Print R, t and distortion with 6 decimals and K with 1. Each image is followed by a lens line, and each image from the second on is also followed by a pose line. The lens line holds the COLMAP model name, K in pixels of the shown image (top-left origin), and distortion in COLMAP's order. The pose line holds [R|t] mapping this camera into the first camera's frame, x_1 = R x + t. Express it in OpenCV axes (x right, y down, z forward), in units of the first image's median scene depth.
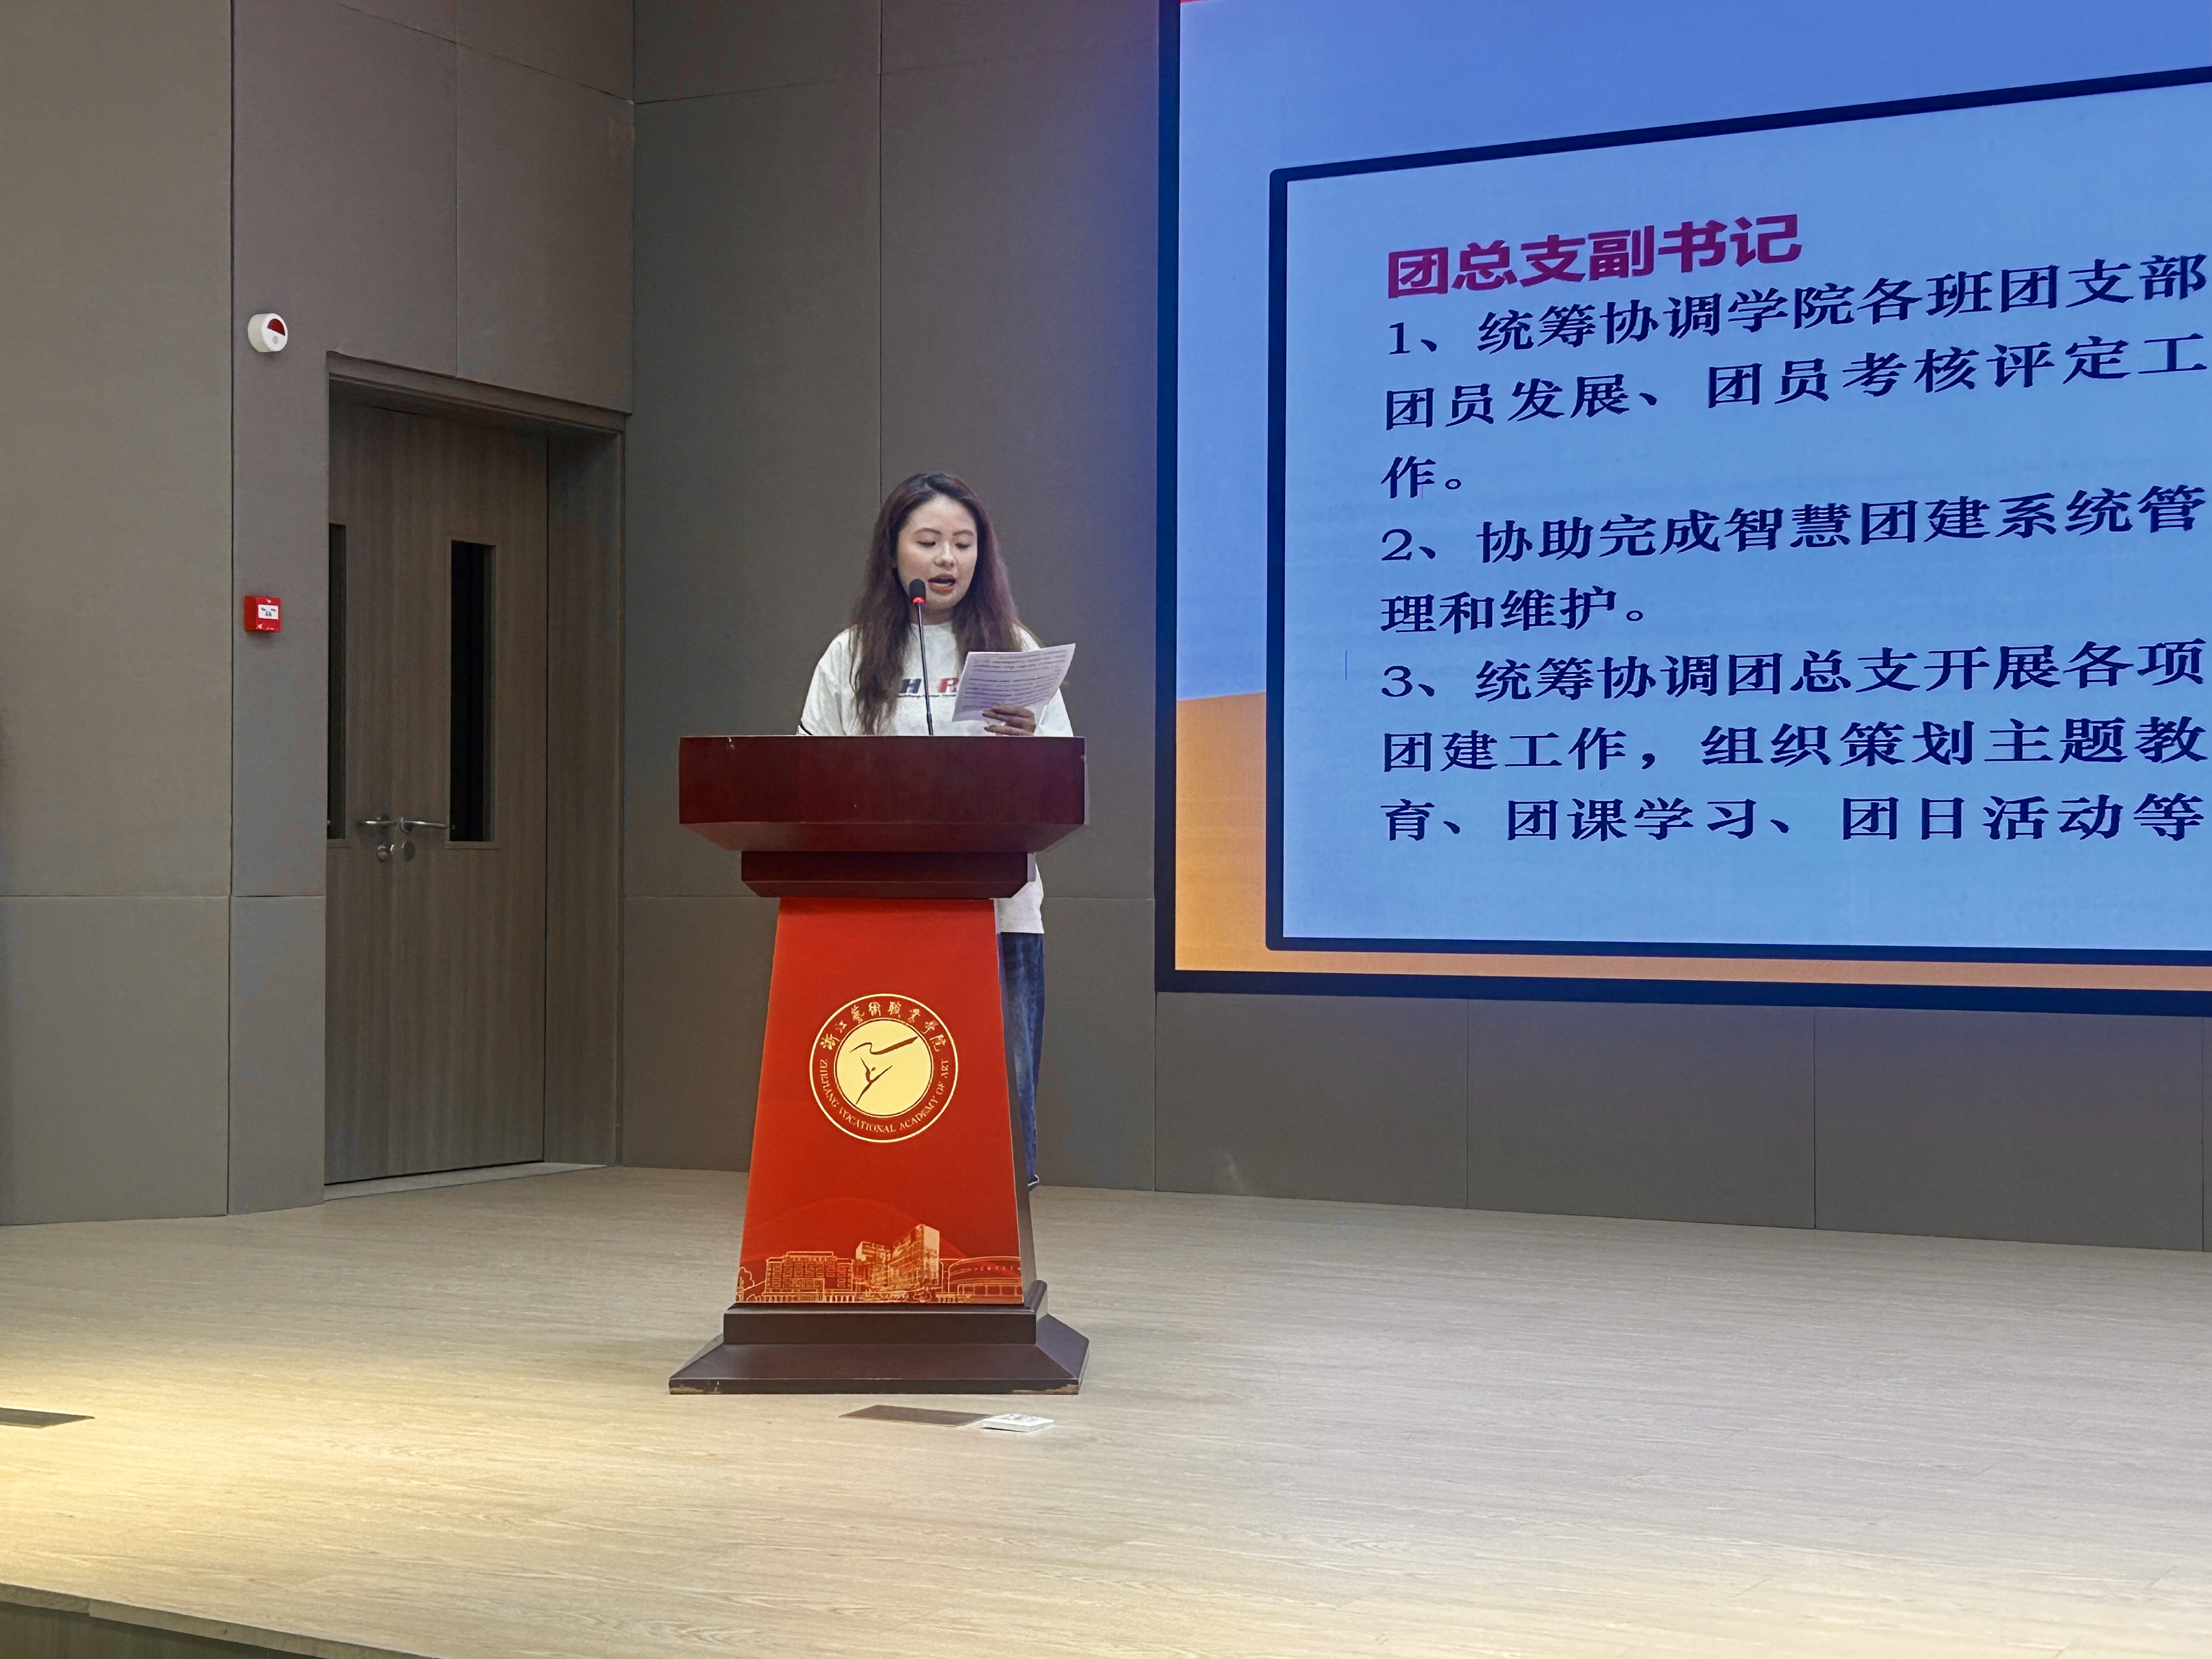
lens RADIAL K [[3470.7, 0, 1128.3], [0, 3470.7, 828.6], [0, 0, 1]] dist [0.114410, 0.000000]
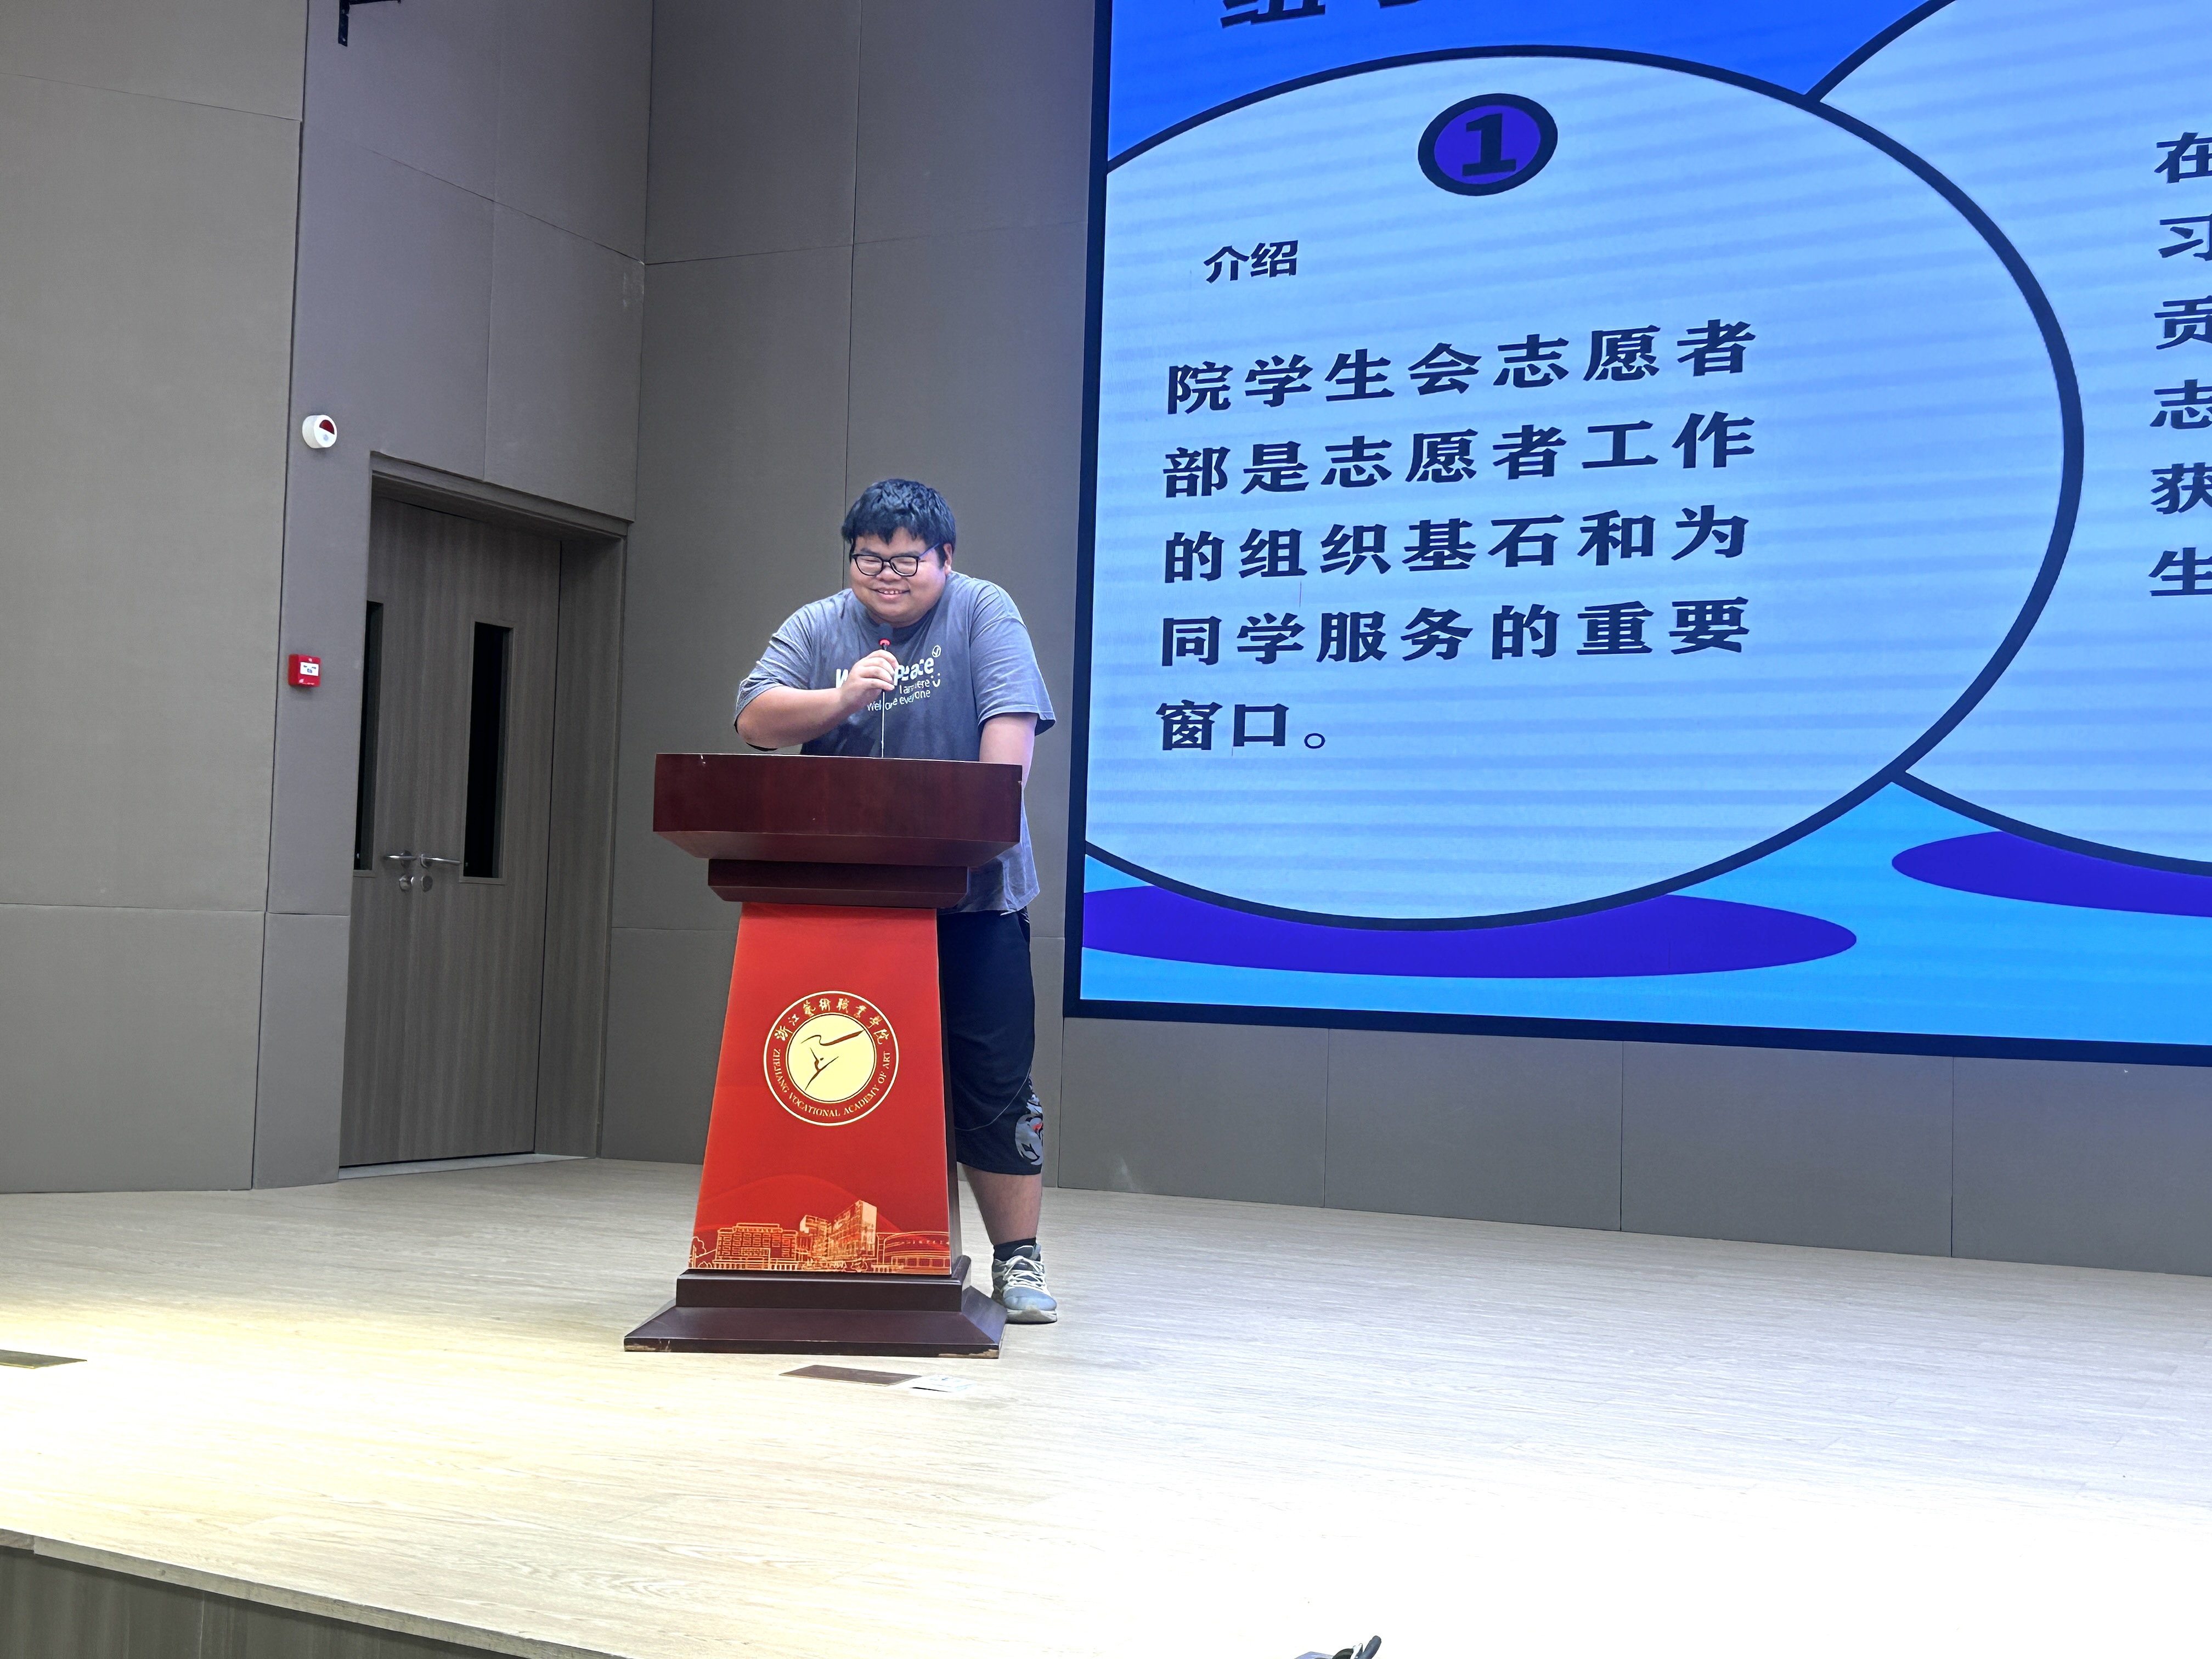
lens RADIAL K [[2695.0, 0, 1148.4], [0, 2695.0, 798.3], [0, 0, 1]] dist [0.067595, 0.000000]
pose [[0.998526, 0.029839, 0.045334, -0.010825], [-0.027675, 0.998481, -0.047636, 0.024302], [-0.046687, 0.046311, 0.997835, 0.132853]]
